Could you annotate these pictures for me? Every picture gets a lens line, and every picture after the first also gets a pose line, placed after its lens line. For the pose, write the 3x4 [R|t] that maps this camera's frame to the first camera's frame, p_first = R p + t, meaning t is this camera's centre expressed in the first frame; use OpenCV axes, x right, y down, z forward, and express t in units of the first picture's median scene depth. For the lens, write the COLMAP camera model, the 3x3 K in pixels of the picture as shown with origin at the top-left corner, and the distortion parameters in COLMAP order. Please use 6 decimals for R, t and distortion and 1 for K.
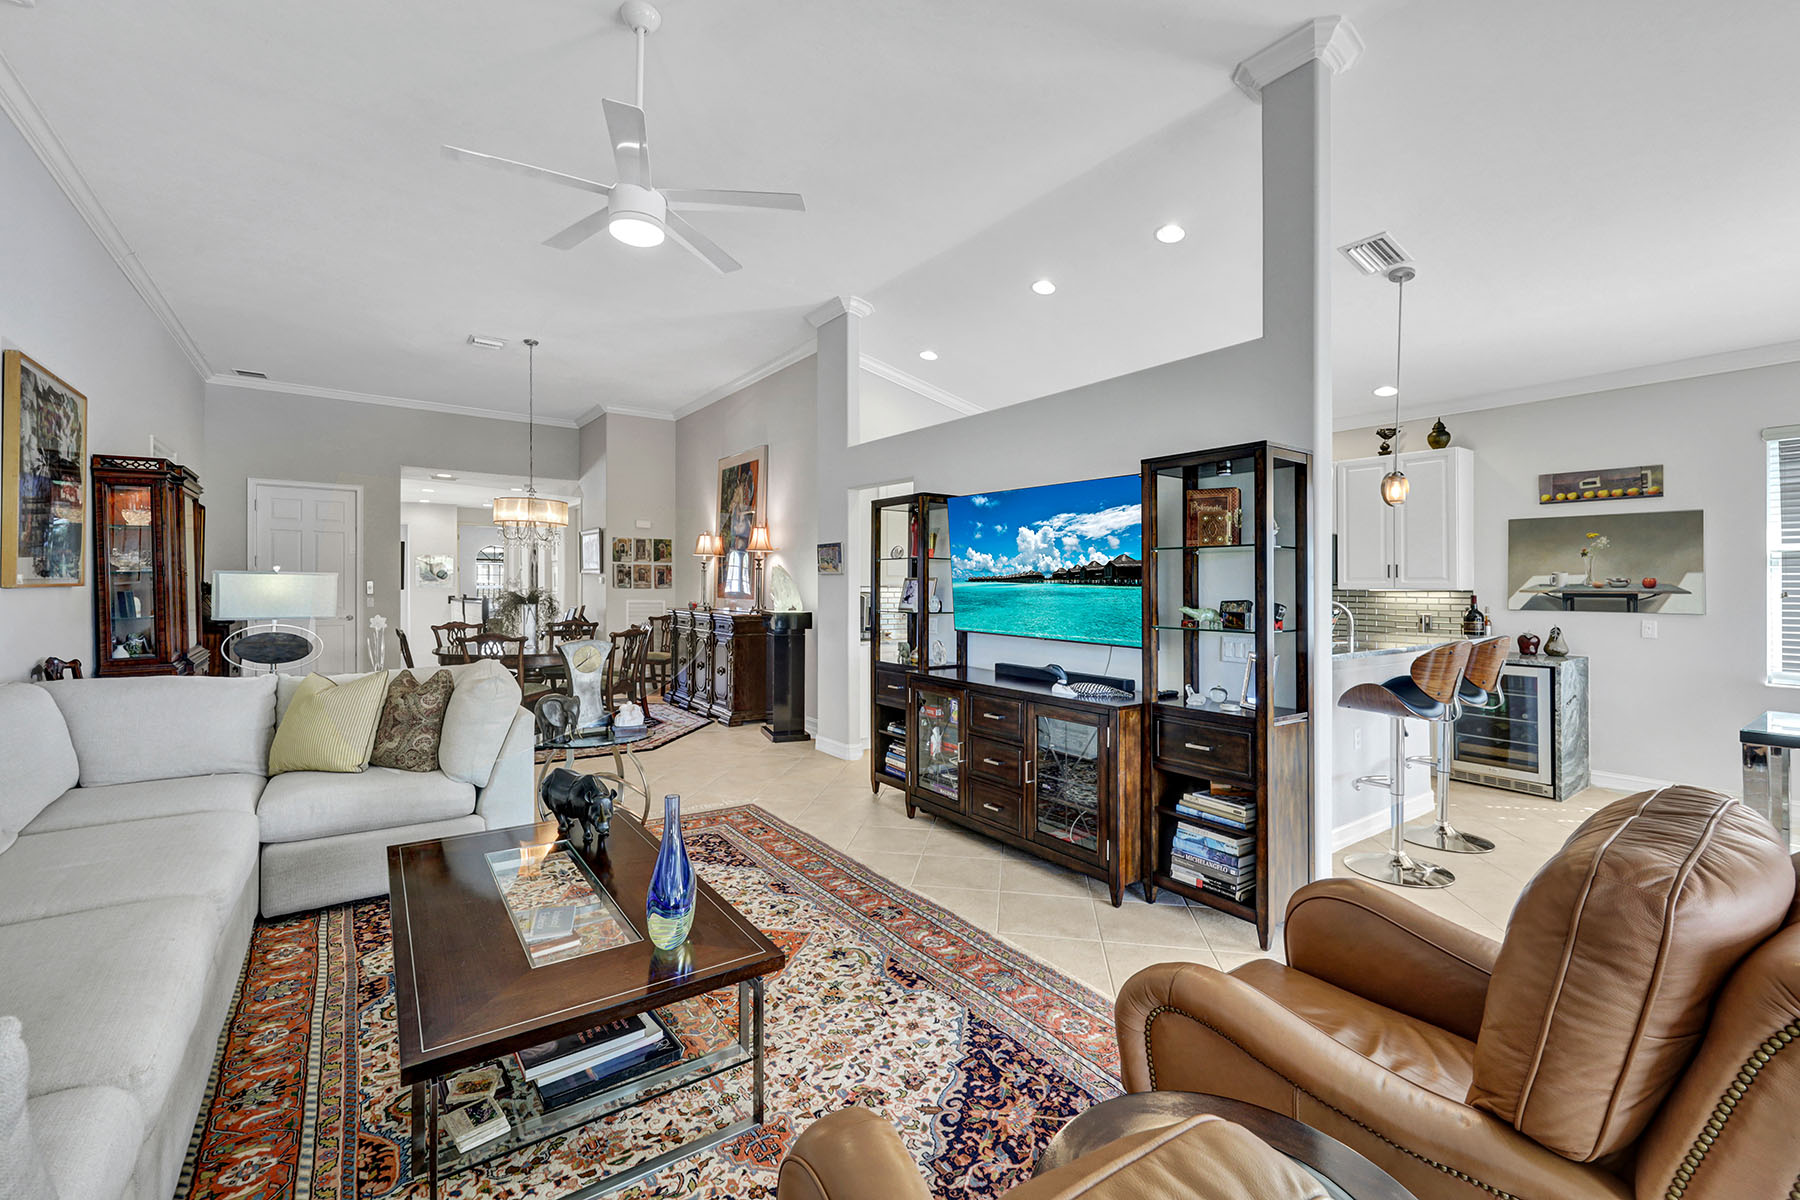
lens RADIAL K [[733.8, 0, 904.2], [0, 733.8, 584.8], [0, 0, 1]] dist [-0.003098, -0.000356]
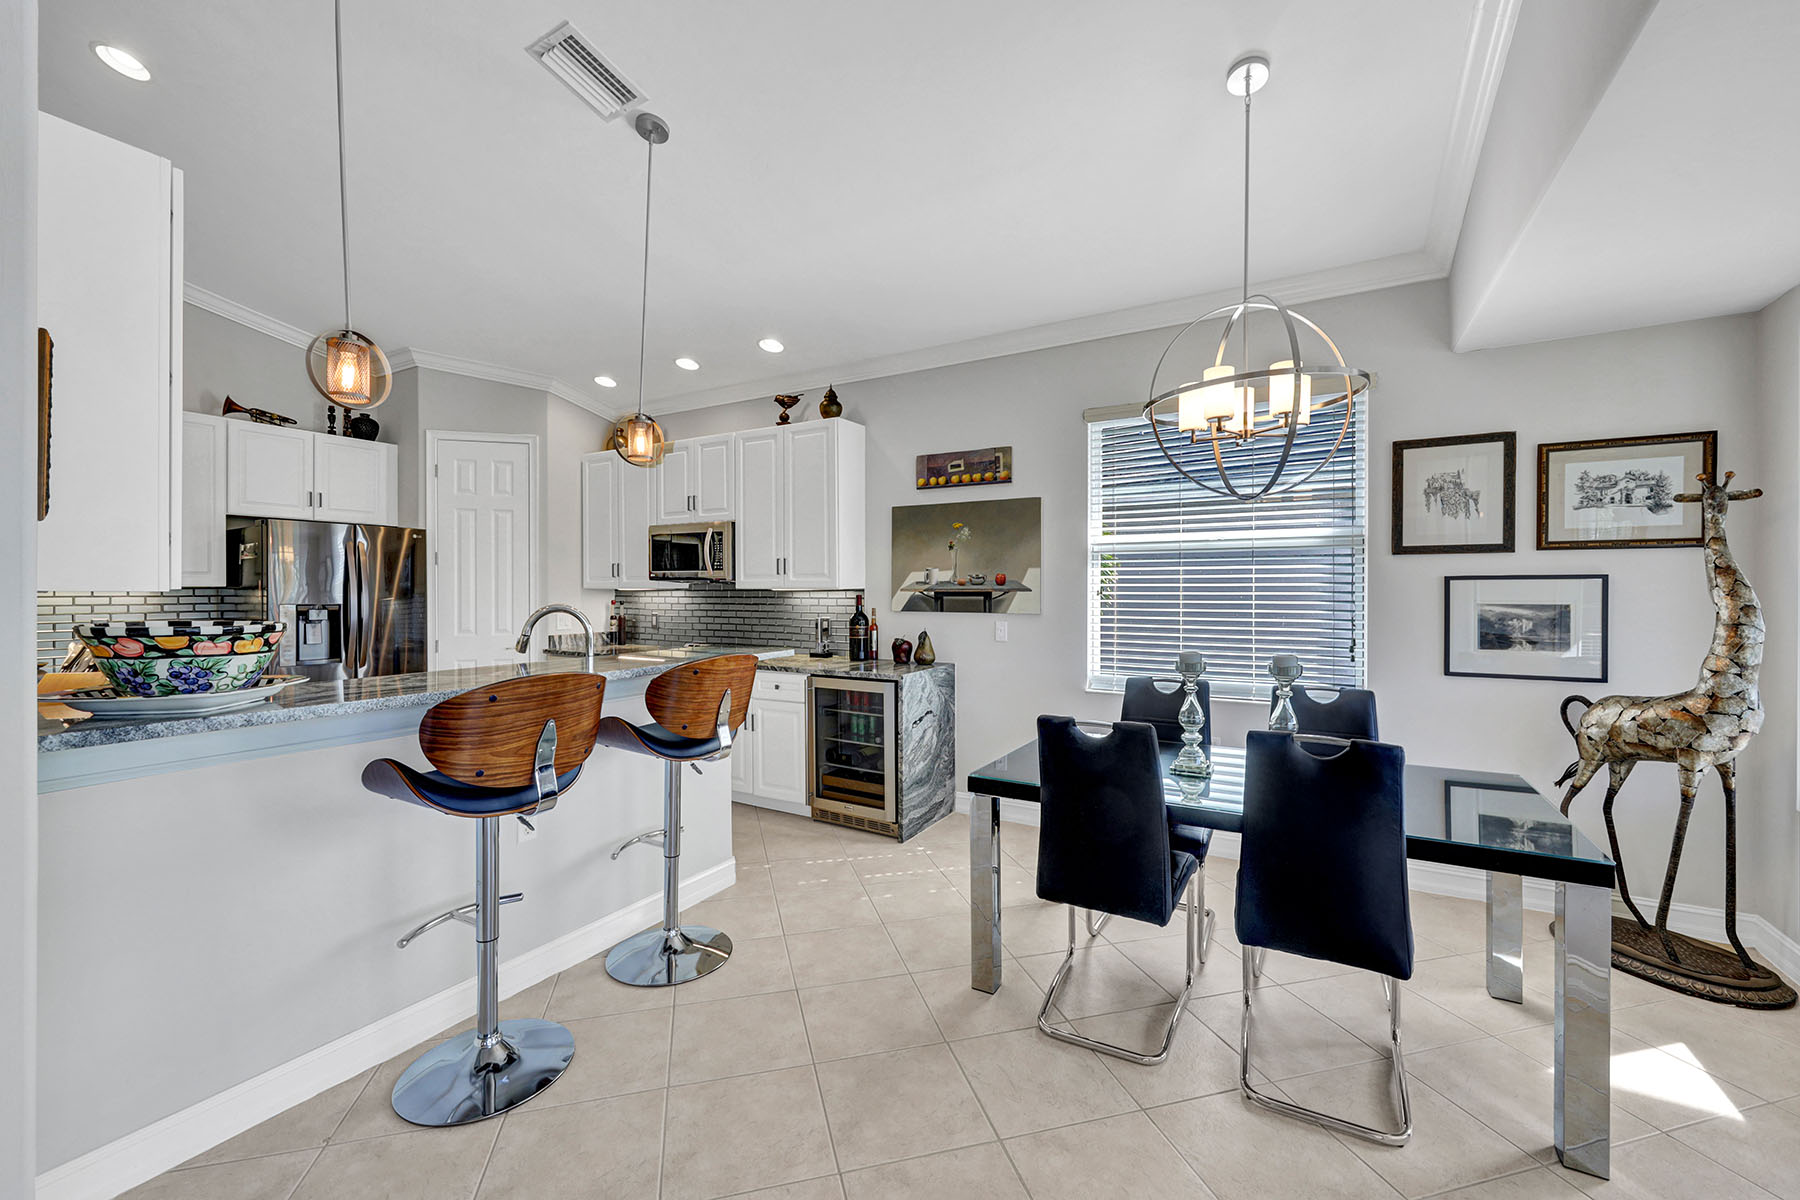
lens RADIAL K [[733.8, 0, 885.2], [0, 733.8, 594.3], [0, 0, 1]] dist [-0.003098, -0.000356]
pose [[0.909728, -0.003291, 0.415192, 0.486107], [0.001426, 0.999987, 0.004802, 0.010369], [-0.415203, -0.003776, 0.909721, 0.229621]]
